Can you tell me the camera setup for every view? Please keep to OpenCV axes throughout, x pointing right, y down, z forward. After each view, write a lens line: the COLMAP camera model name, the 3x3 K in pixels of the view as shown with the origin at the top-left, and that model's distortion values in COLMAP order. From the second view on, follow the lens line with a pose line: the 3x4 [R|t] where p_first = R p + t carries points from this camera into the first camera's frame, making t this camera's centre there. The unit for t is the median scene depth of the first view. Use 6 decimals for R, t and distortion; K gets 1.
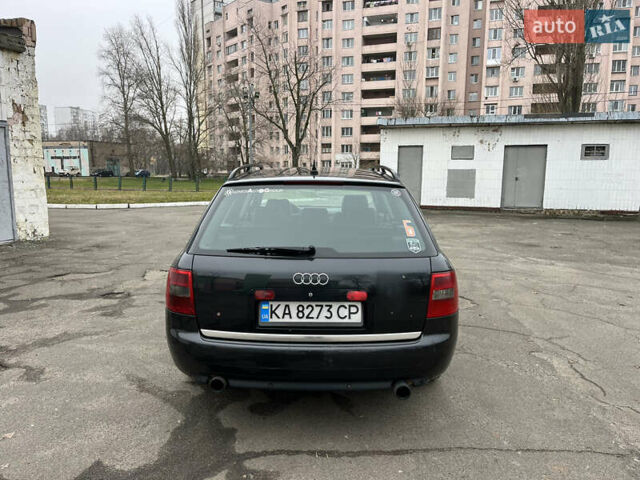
lens RADIAL K [[482.5, 0, 317.2], [0, 482.5, 240.9], [0, 0, 1]] dist [0.082014, -0.116482]
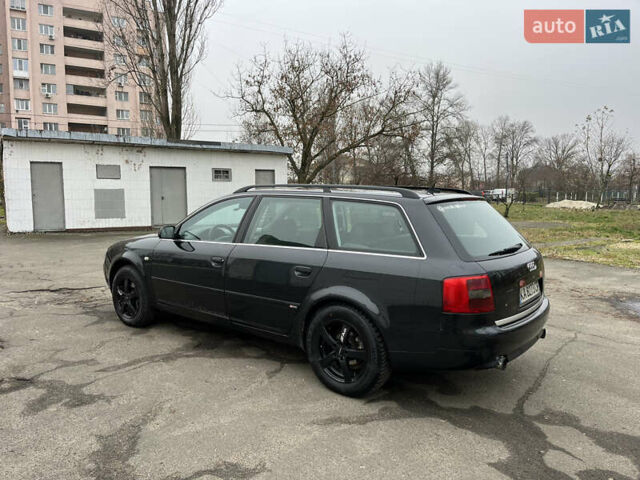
lens RADIAL K [[481.1, 0, 320.0], [0, 481.1, 240.0], [0, 0, 1]] dist [0.076868, -0.106353]
pose [[0.609027, -0.084991, 0.788583, -0.225561], [0.117433, 0.992947, 0.016323, -0.014072], [-0.784408, 0.082664, 0.614712, 0.092035]]
